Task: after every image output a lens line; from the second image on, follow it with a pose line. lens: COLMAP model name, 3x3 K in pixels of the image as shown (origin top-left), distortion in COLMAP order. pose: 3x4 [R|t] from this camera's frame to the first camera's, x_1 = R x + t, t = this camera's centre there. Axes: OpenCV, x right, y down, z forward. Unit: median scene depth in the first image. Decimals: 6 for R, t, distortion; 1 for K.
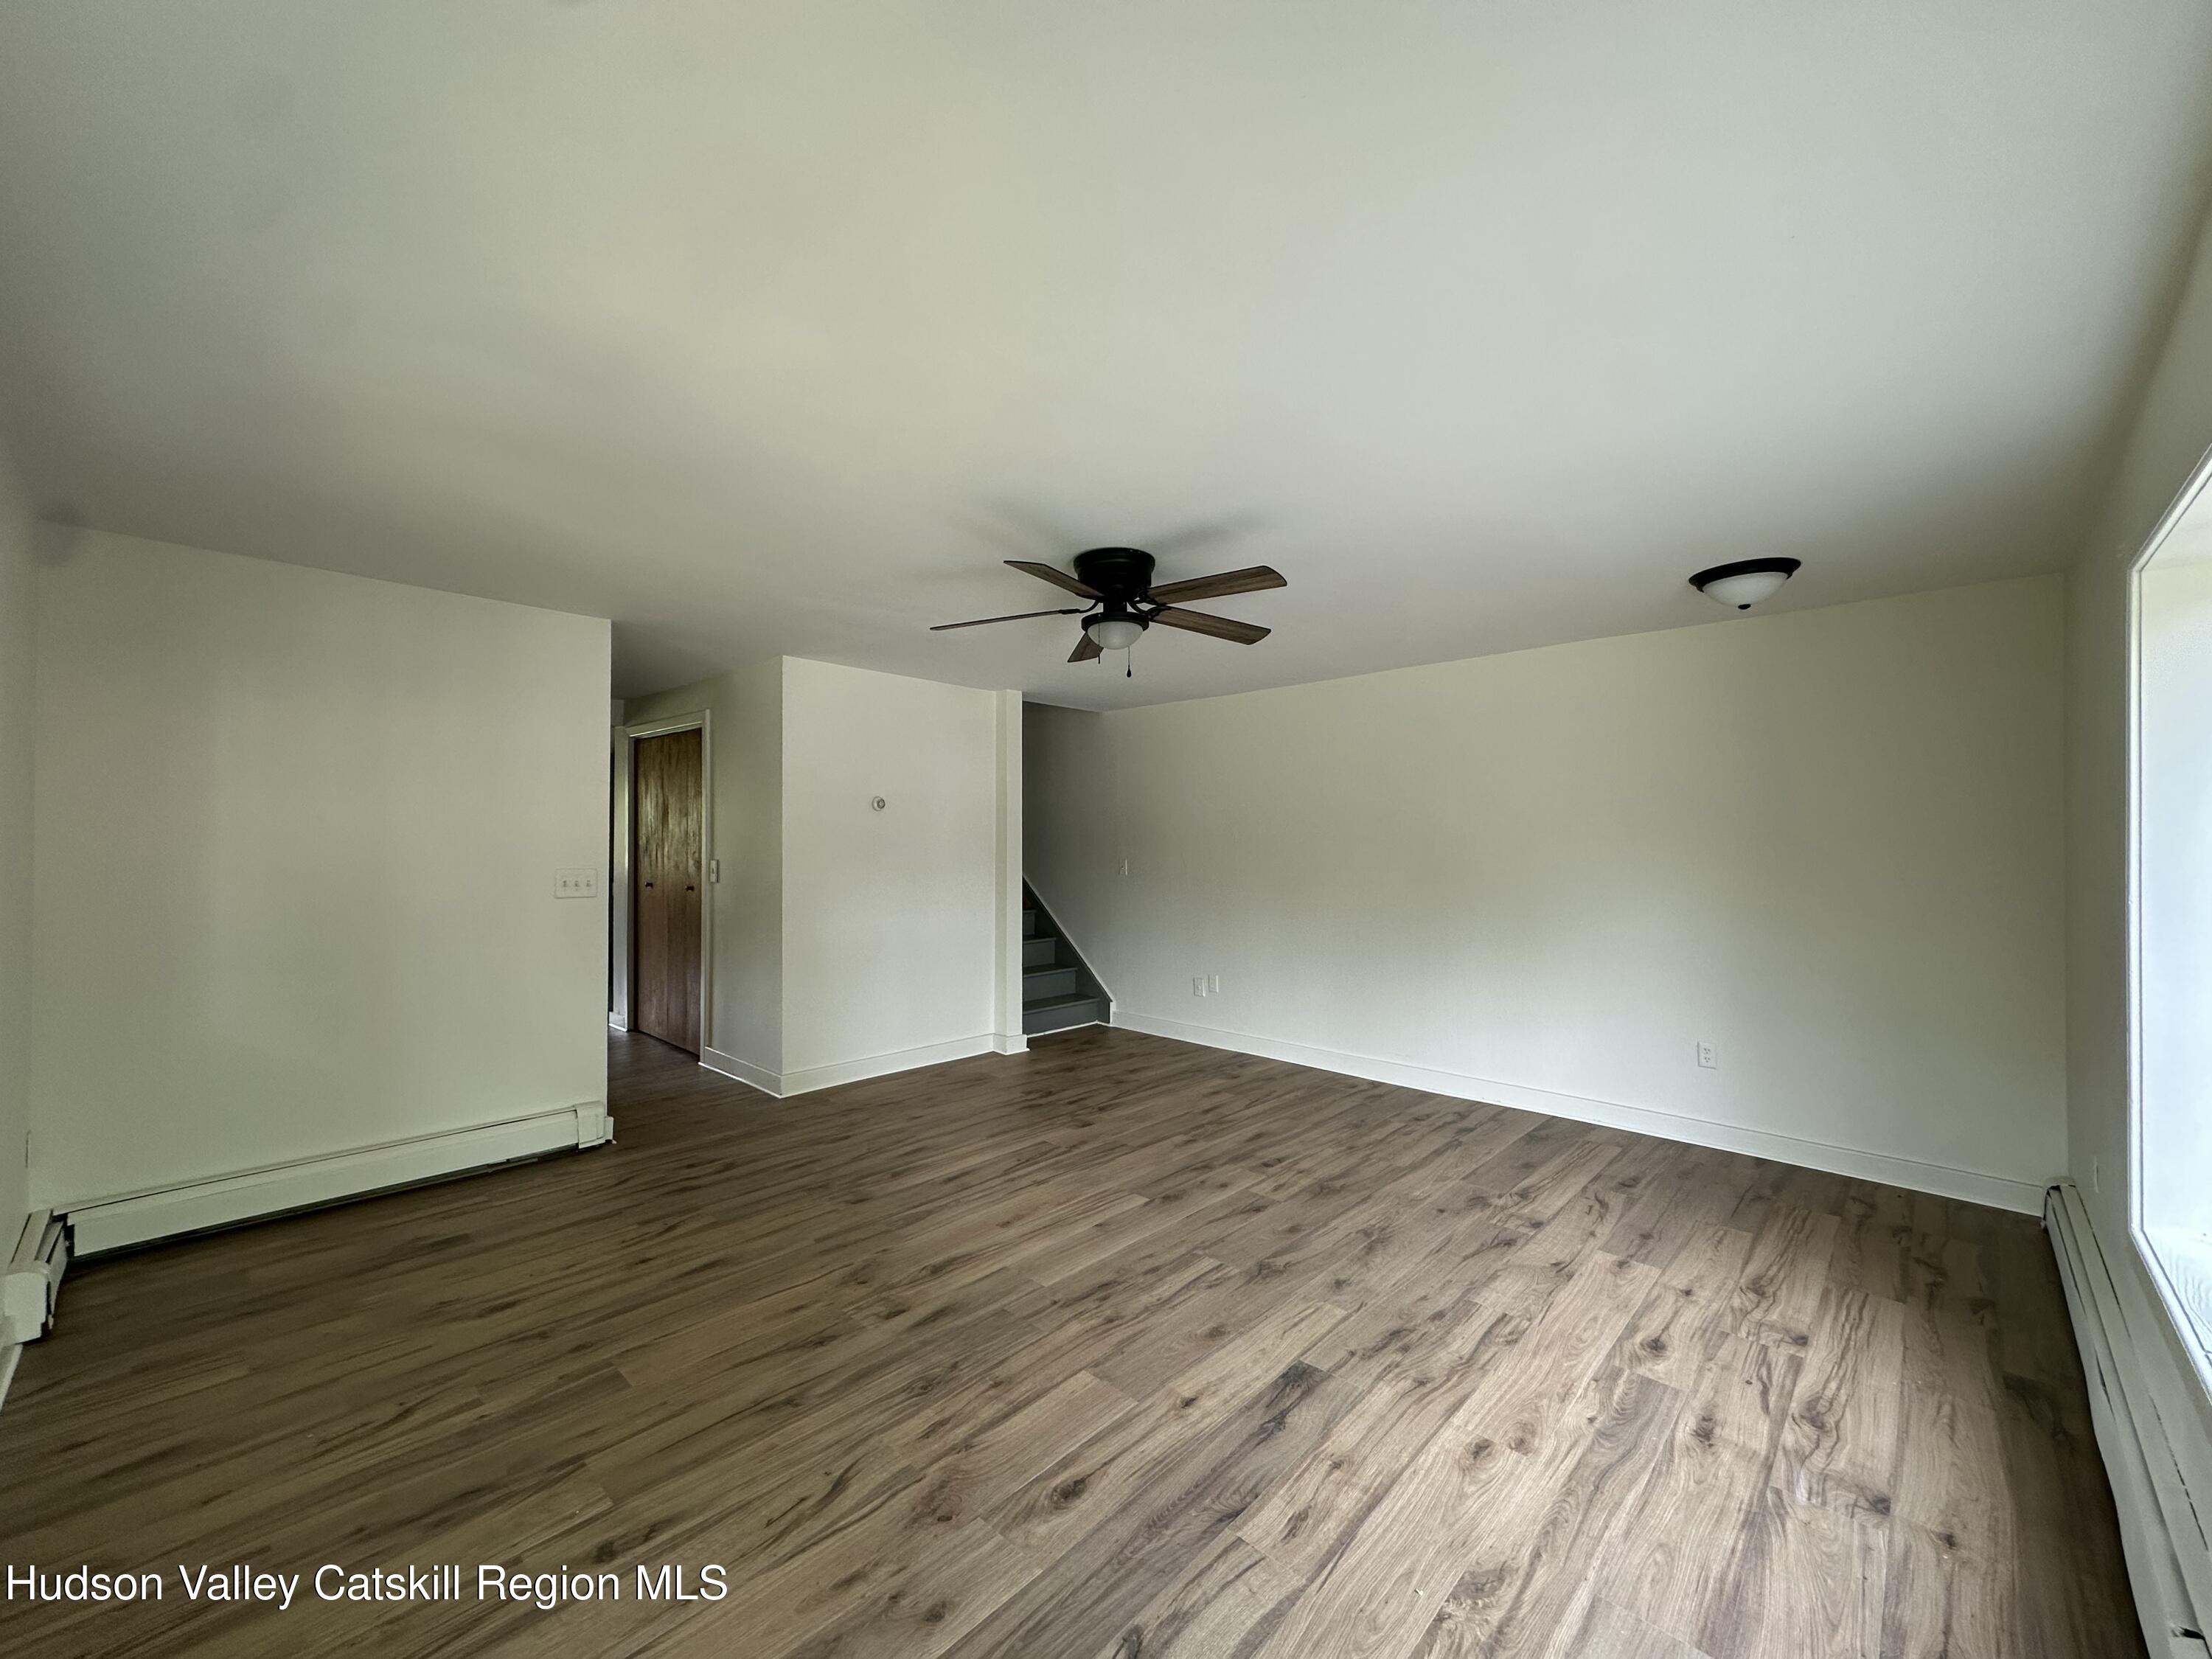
lens RADIAL K [[885.8, 0, 1107.3], [0, 885.8, 835.0], [0, 0, 1]] dist [-0.002046, 0.000771]
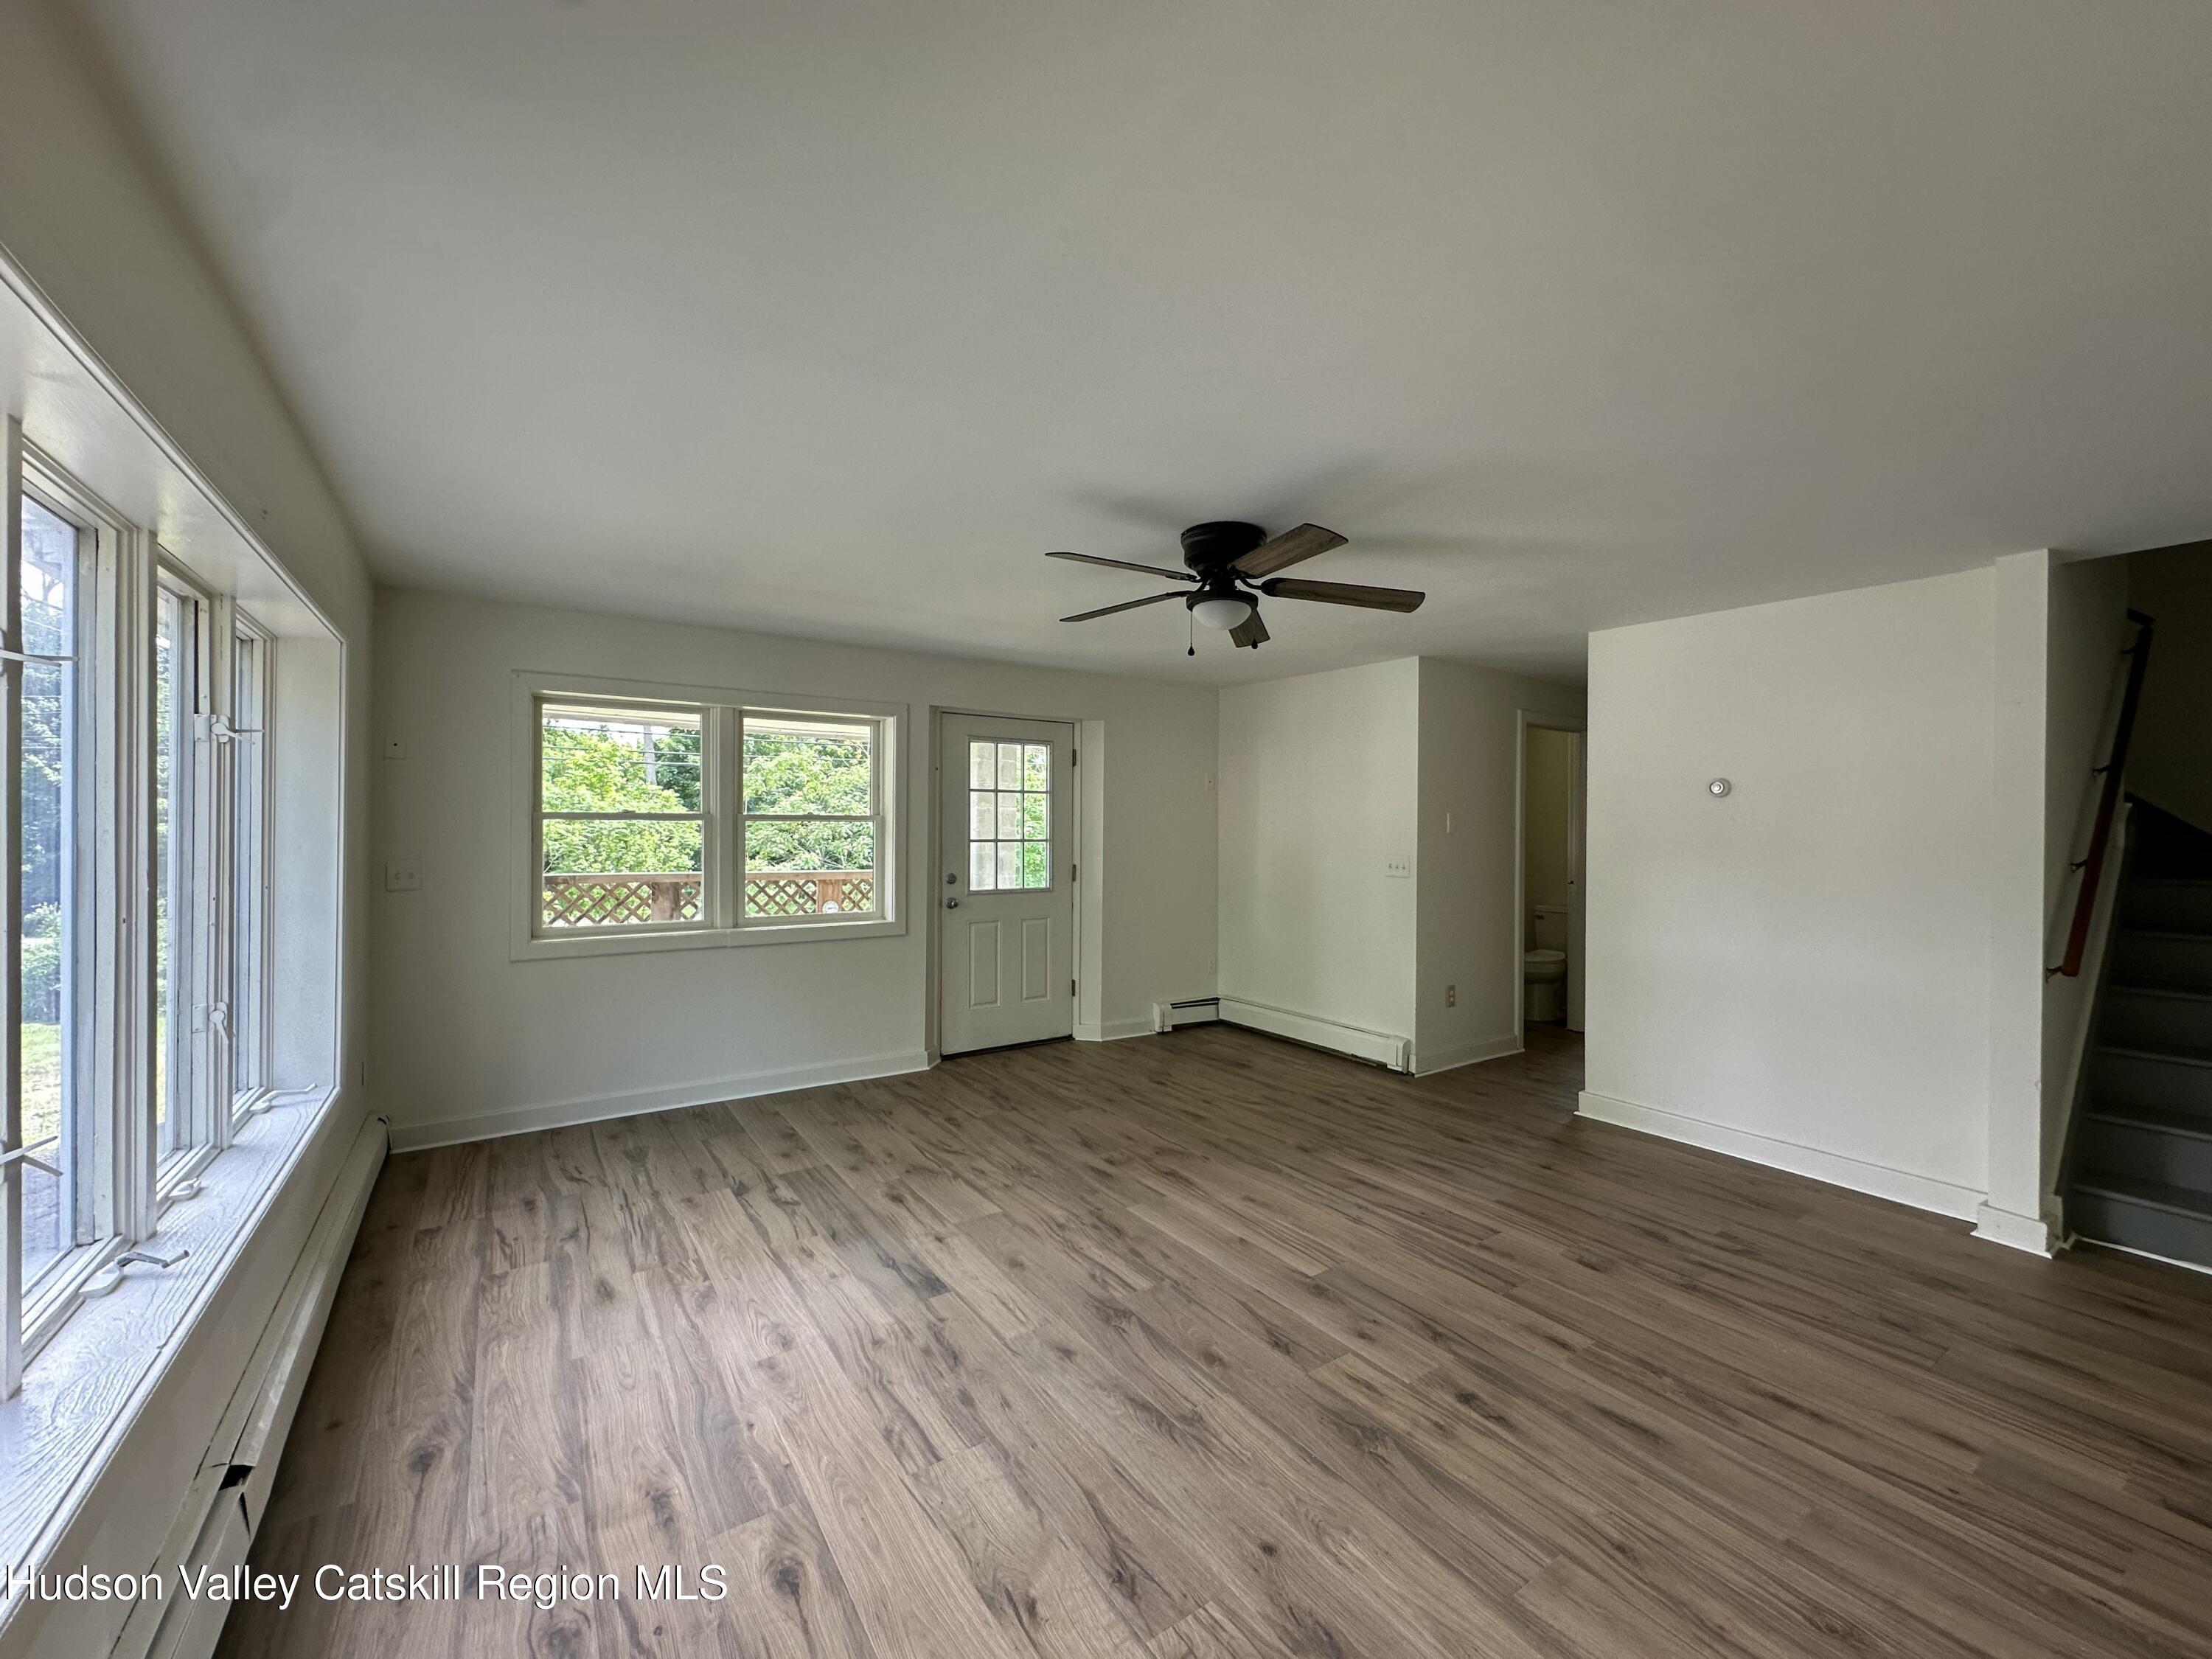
lens RADIAL K [[885.8, 0, 1110.0], [0, 885.8, 826.7], [0, 0, 1]] dist [-0.002046, 0.000771]
pose [[-0.215421, -0.005938, -0.976503, 1.146489], [-0.005003, 0.999975, -0.004977, 0.007173], [0.976509, 0.003813, -0.215445, 1.291652]]
